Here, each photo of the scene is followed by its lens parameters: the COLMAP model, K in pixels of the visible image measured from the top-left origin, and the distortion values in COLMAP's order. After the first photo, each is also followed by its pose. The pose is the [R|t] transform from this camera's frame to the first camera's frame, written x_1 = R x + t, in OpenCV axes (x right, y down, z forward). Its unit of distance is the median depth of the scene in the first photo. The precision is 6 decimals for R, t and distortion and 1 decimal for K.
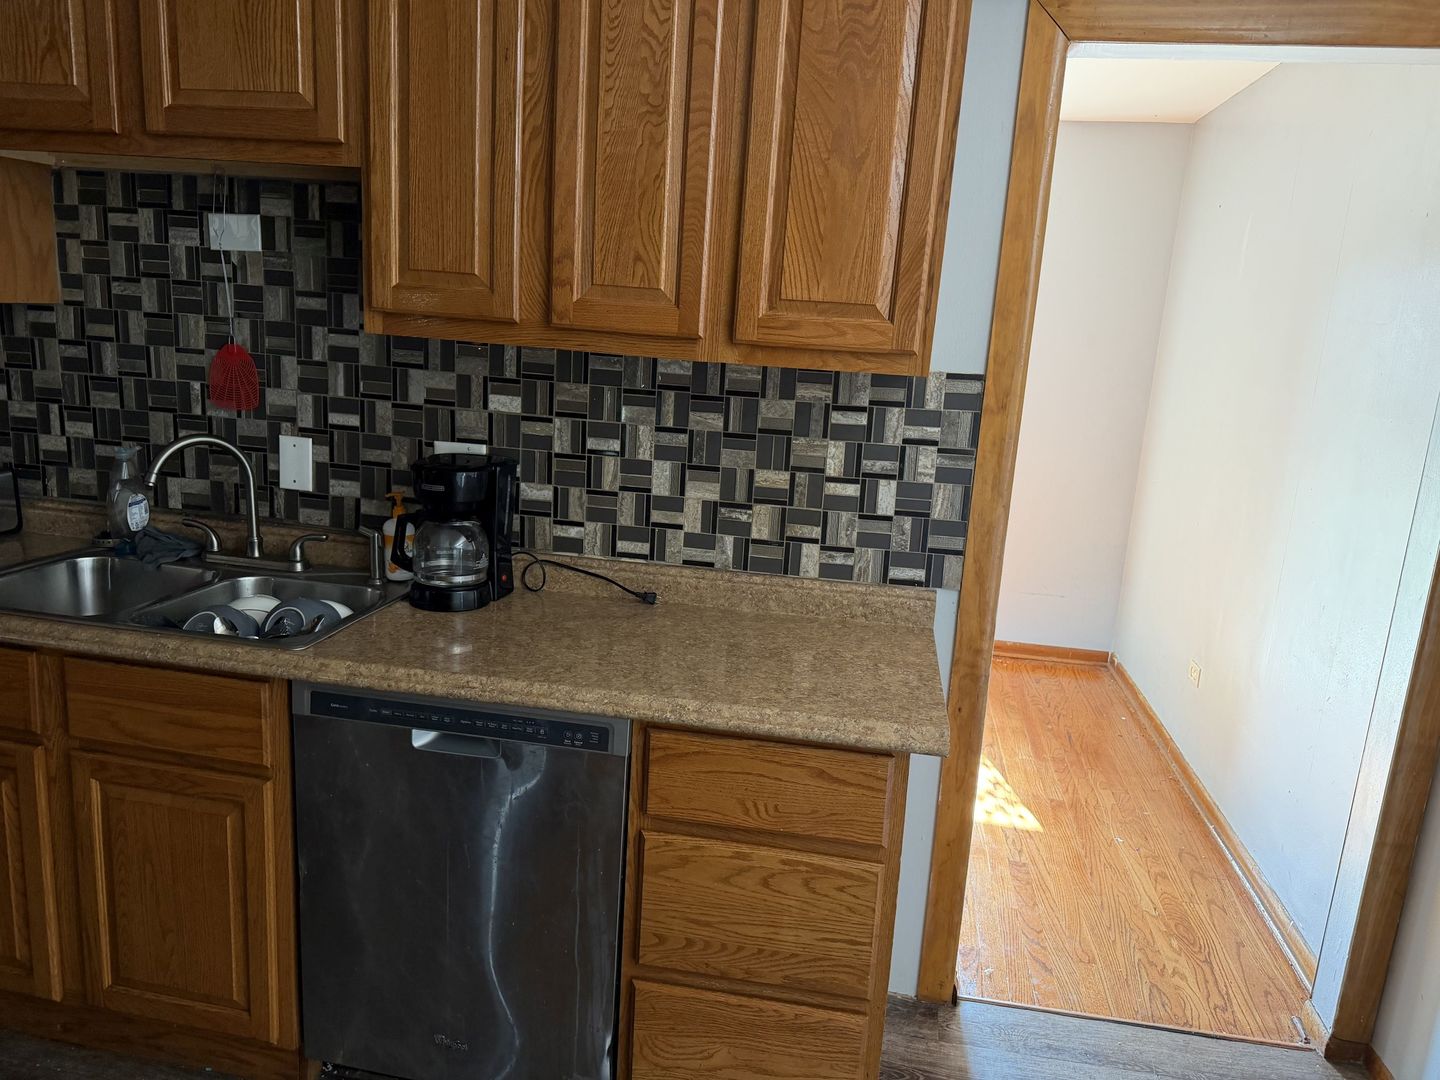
lens RADIAL K [[980.4, 0, 721.2], [0, 980.4, 558.5], [0, 0, 1]] dist [0.046011, -0.080330]
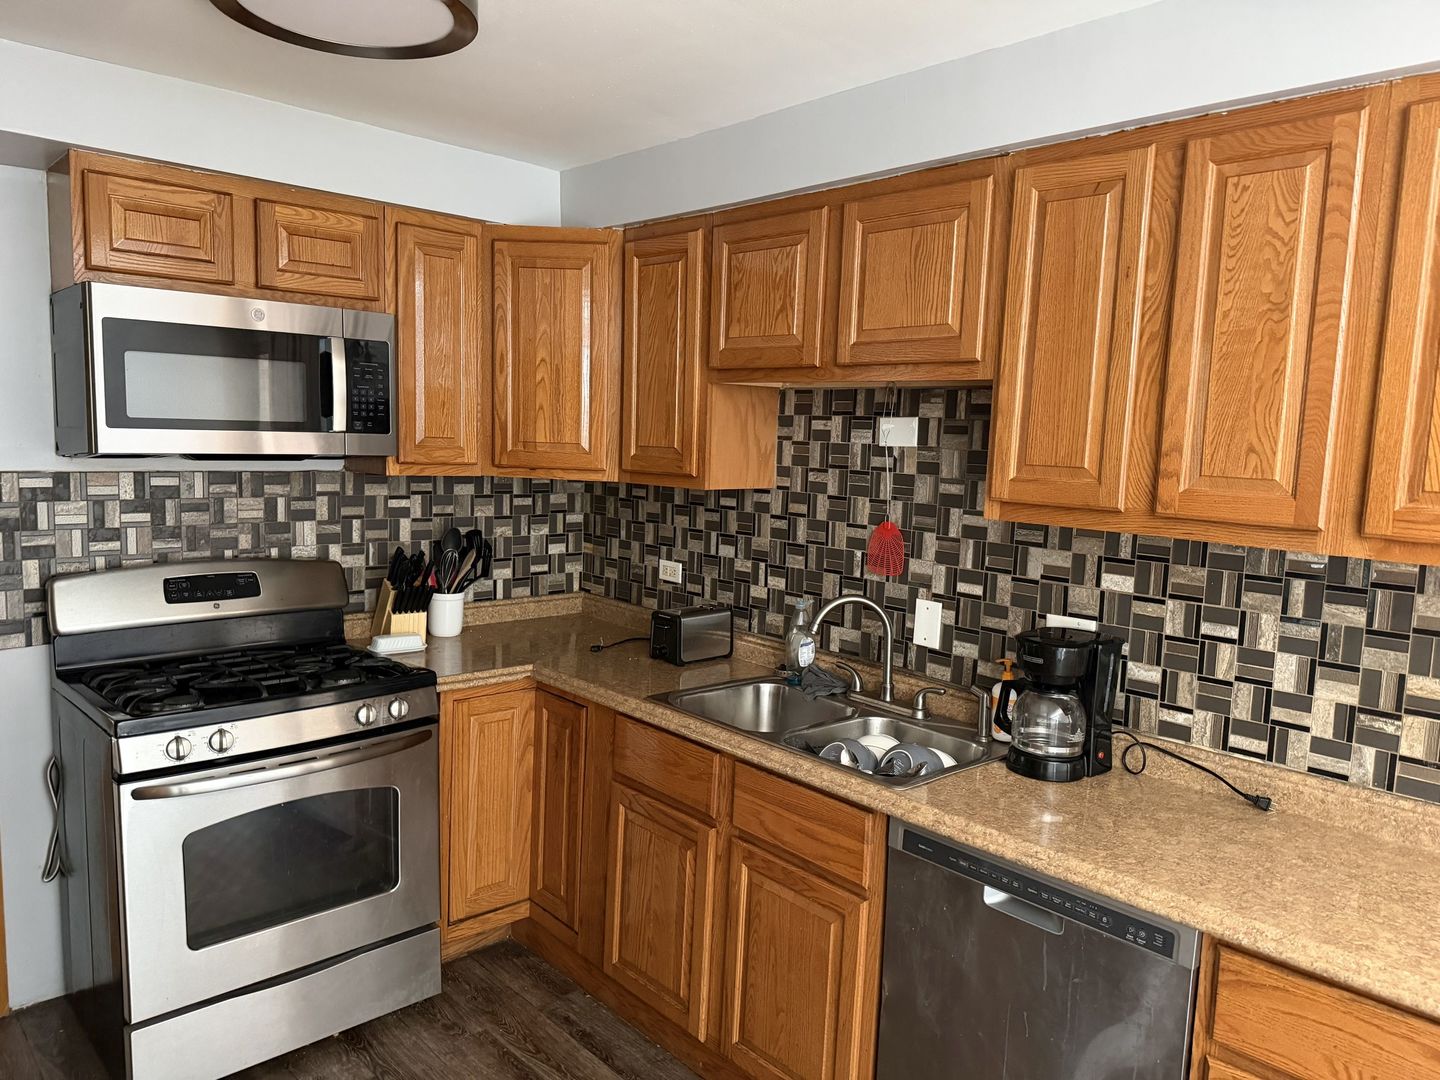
lens RADIAL K [[1009.6, 0, 720.0], [0, 1009.6, 540.0], [0, 0, 1]] dist [0.001008, -0.033893]
pose [[0.781379, 0.033211, -0.623172, 0.112043], [-0.133458, 0.984374, -0.114879, -0.026677], [0.609619, 0.172931, 0.773601, -0.071715]]
